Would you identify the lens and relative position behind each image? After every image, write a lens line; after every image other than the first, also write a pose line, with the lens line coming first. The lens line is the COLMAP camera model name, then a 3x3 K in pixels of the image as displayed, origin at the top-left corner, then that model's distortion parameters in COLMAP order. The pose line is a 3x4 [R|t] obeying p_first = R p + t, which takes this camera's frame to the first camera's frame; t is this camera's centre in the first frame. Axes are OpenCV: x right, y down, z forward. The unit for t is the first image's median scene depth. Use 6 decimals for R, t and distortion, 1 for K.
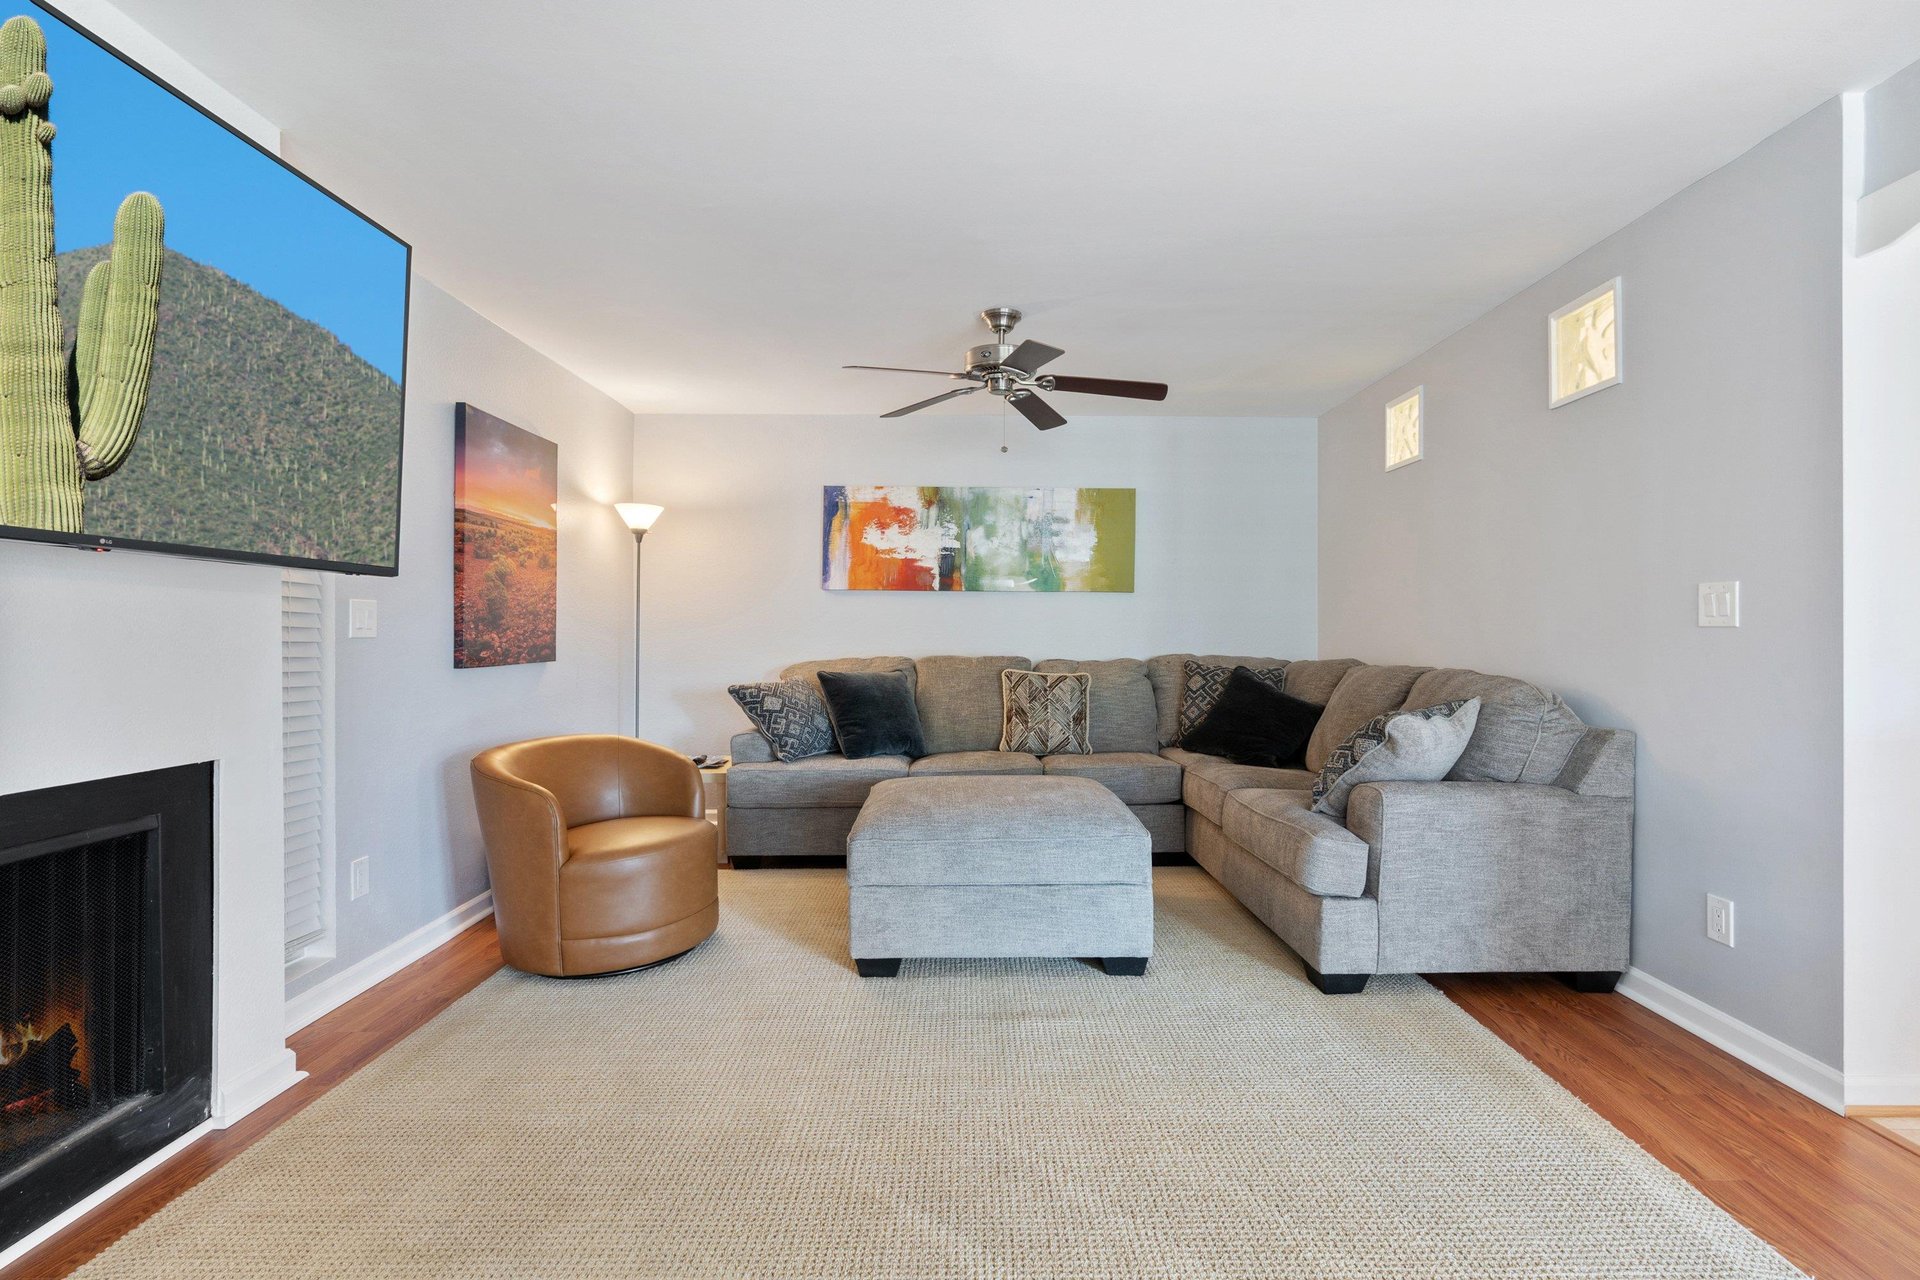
lens RADIAL K [[887.3, 0, 963.0], [0, 887.3, 632.2], [0, 0, 1]] dist [-0.002145, -0.000073]
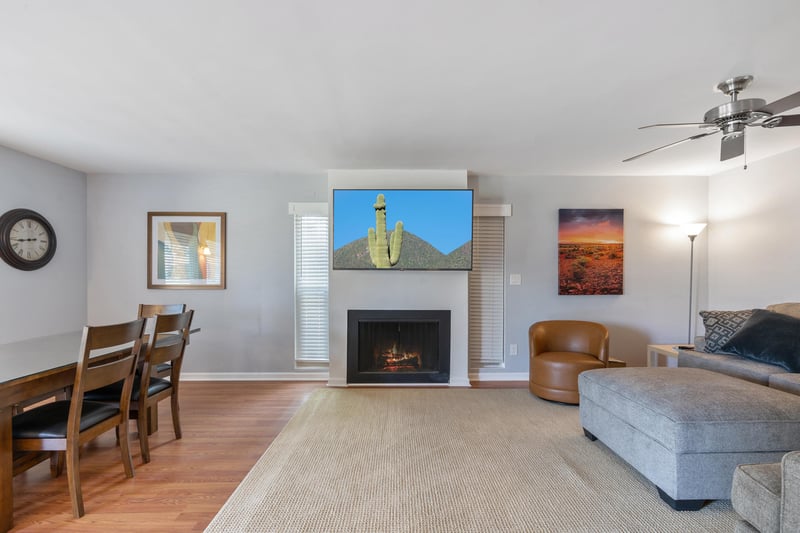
lens RADIAL K [[362.7, 0, 400.7], [0, 362.7, 280.8], [0, 0, 1]] dist [0.000363, 0.000088]
pose [[0.017159, 0.006284, -0.999833, 0.690466], [0.005824, 0.999963, 0.006384, -0.020215], [0.999836, -0.005933, 0.017121, 0.419583]]
